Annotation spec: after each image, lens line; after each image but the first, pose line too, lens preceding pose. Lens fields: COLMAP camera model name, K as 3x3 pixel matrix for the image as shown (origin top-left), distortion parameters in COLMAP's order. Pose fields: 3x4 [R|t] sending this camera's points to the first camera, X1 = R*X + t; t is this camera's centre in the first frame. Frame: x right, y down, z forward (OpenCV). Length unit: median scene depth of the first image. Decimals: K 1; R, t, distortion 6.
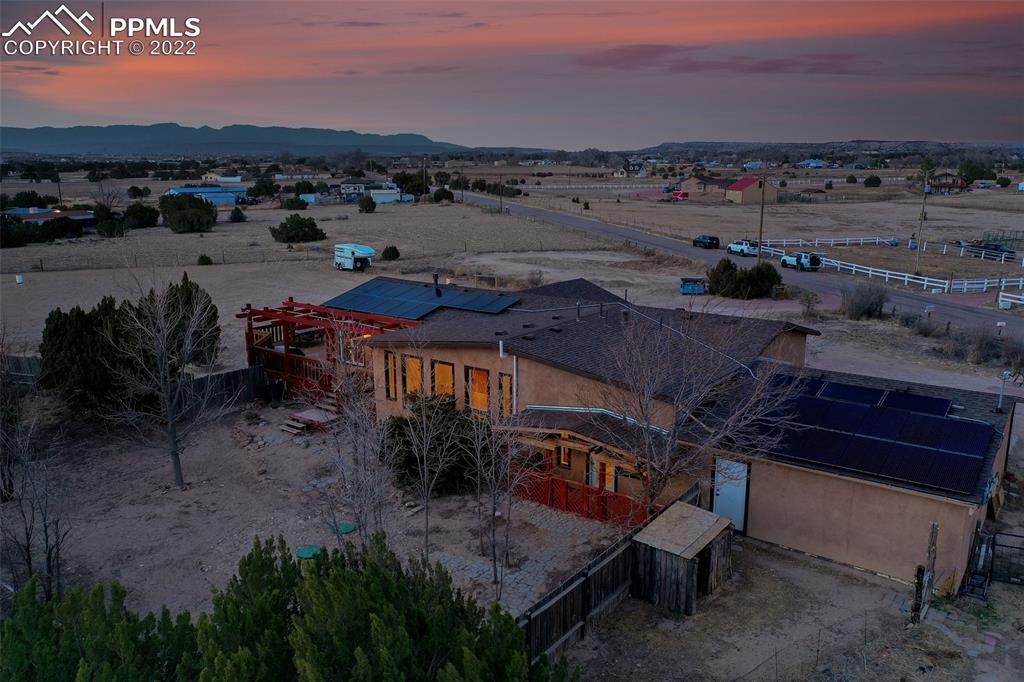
lens RADIAL K [[808.6, 0, 512.0], [0, 808.6, 341.0], [0, 0, 1]] dist [-0.004977, -0.004045]
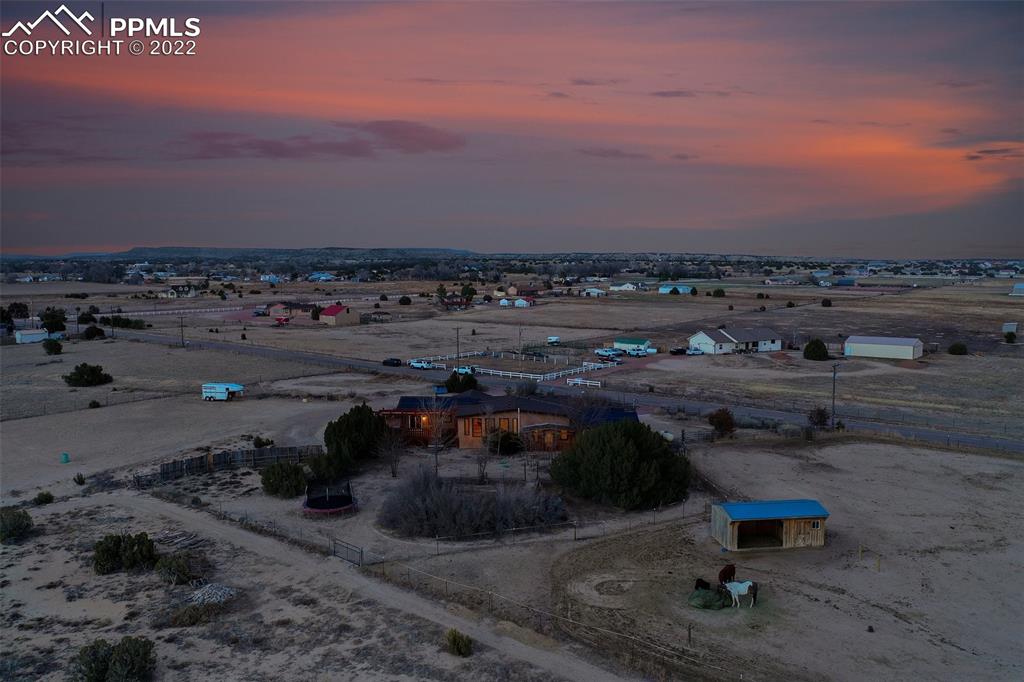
lens RADIAL K [[808.6, 0, 512.0], [0, 808.6, 341.0], [0, 0, 1]] dist [-0.004977, -0.004045]
pose [[0.811731, -0.059905, 0.580952, -0.182138], [0.131060, 0.988040, -0.081241, -0.000547], [-0.569137, 0.142085, 0.809874, -0.165102]]
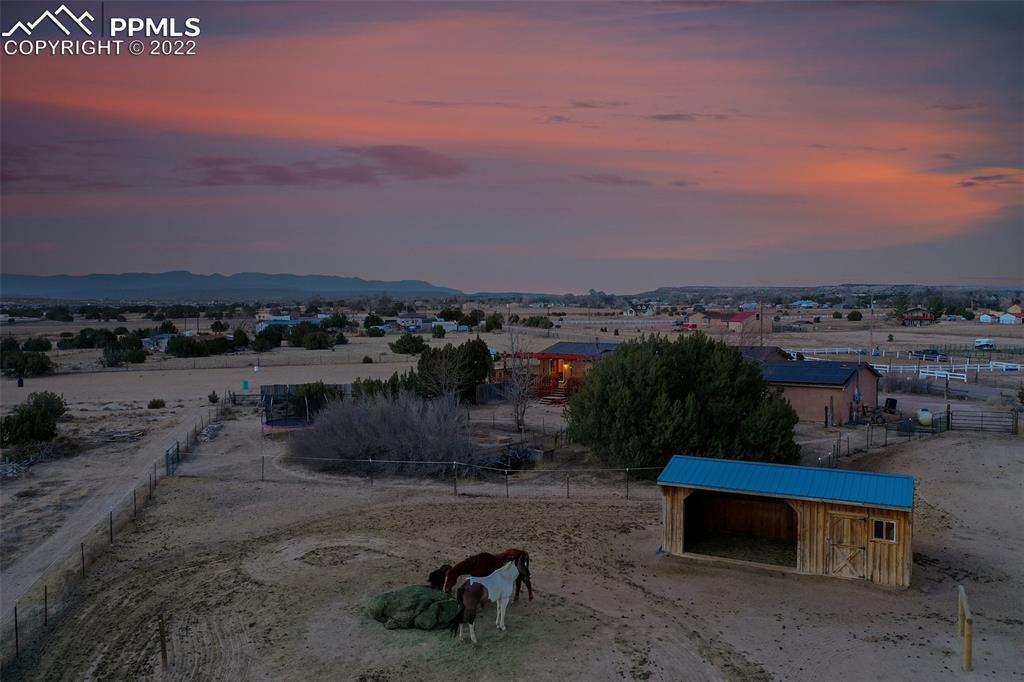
lens RADIAL K [[808.6, 0, 512.0], [0, 808.6, 341.0], [0, 0, 1]] dist [-0.004977, -0.004045]
pose [[0.999994, -0.003580, -0.000056, -0.039079], [0.003515, 0.984629, -0.174624, 0.034756], [0.000680, 0.174623, 0.984635, -0.119955]]
